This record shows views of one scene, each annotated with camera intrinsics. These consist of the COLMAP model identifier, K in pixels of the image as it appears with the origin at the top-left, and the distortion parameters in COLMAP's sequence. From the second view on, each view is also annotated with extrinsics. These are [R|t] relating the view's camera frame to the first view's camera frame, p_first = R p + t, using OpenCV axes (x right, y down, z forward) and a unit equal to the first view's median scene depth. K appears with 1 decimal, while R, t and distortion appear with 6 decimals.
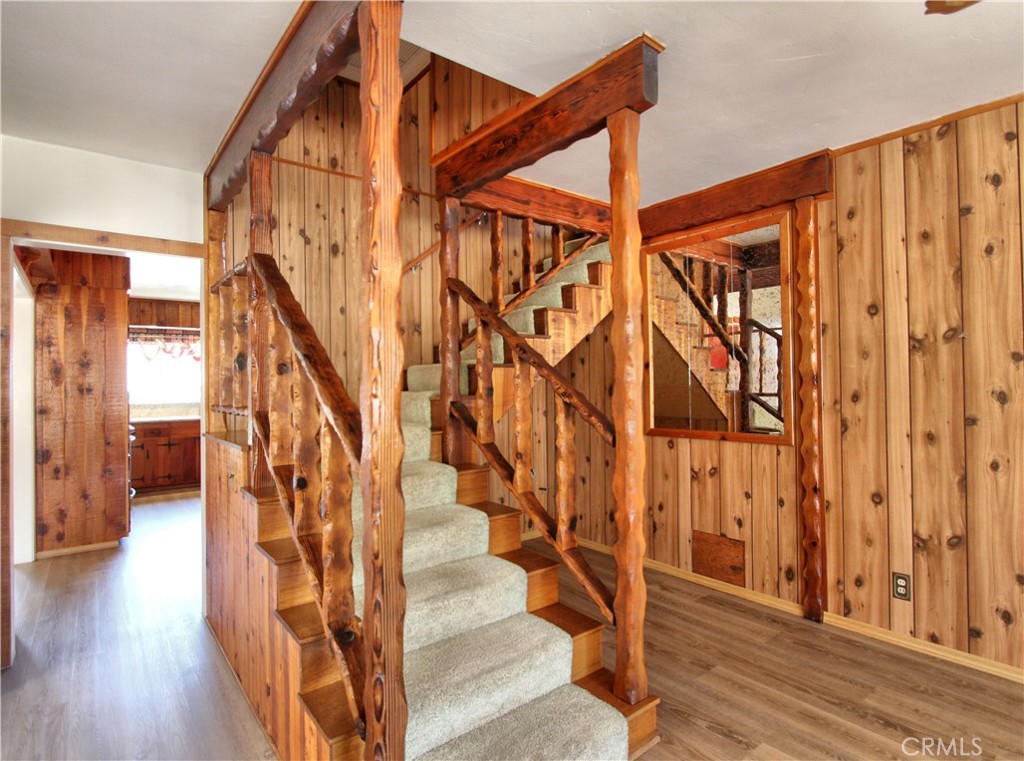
lens RADIAL K [[538.9, 0, 506.7], [0, 538.9, 380.8], [0, 0, 1]] dist [-0.005283, -0.001153]
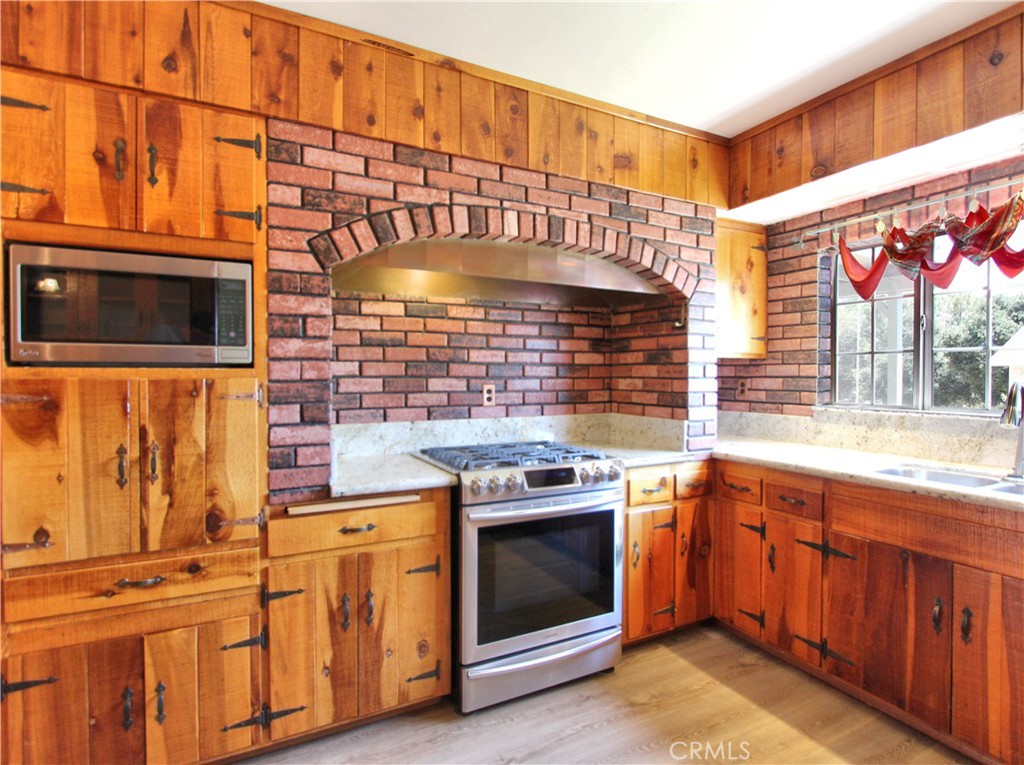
lens RADIAL K [[538.9, 0, 506.7], [0, 538.9, 382.8], [0, 0, 1]] dist [-0.005283, -0.001153]
pose [[-0.193497, 0.025760, -0.980763, -0.303771], [0.004822, 0.999668, 0.025306, 0.013766], [0.981089, 0.000168, -0.193557, 0.931204]]
